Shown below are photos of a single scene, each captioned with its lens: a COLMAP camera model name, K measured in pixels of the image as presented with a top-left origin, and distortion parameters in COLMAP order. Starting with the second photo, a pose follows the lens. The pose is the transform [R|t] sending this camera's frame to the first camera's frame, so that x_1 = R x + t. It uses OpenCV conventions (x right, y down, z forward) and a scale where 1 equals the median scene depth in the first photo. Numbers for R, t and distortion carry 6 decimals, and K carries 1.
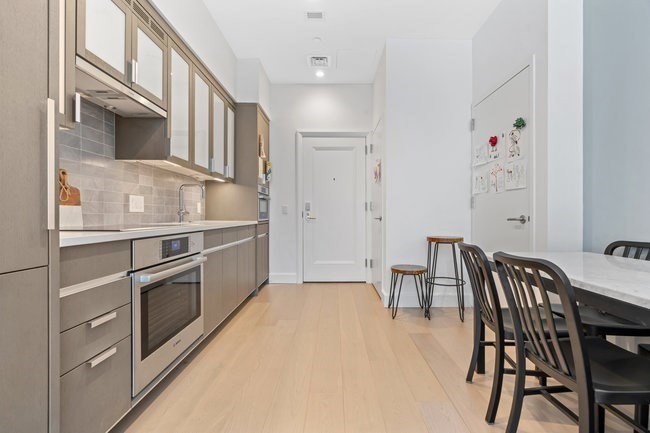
lens RADIAL K [[293.9, 0, 325.1], [0, 293.9, 214.4], [0, 0, 1]] dist [-0.002431, -0.000164]
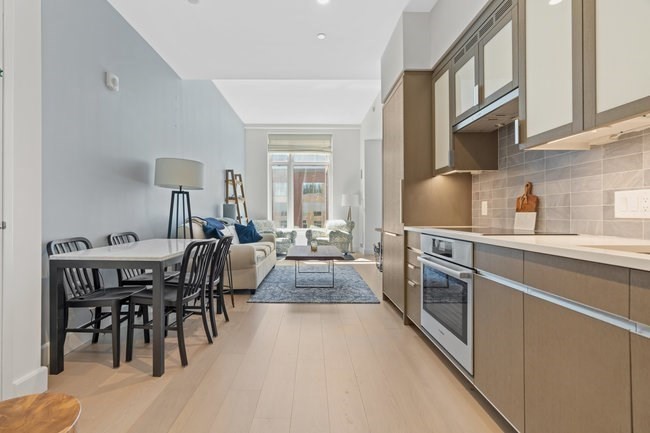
lens RADIAL K [[293.9, 0, 325.1], [0, 293.9, 214.4], [0, 0, 1]] dist [-0.002431, -0.000164]
pose [[-0.997615, -0.005649, -0.068789, 0.020006], [-0.005836, 0.999980, 0.002531, -0.014726], [0.068773, 0.002927, -0.997628, 1.718750]]
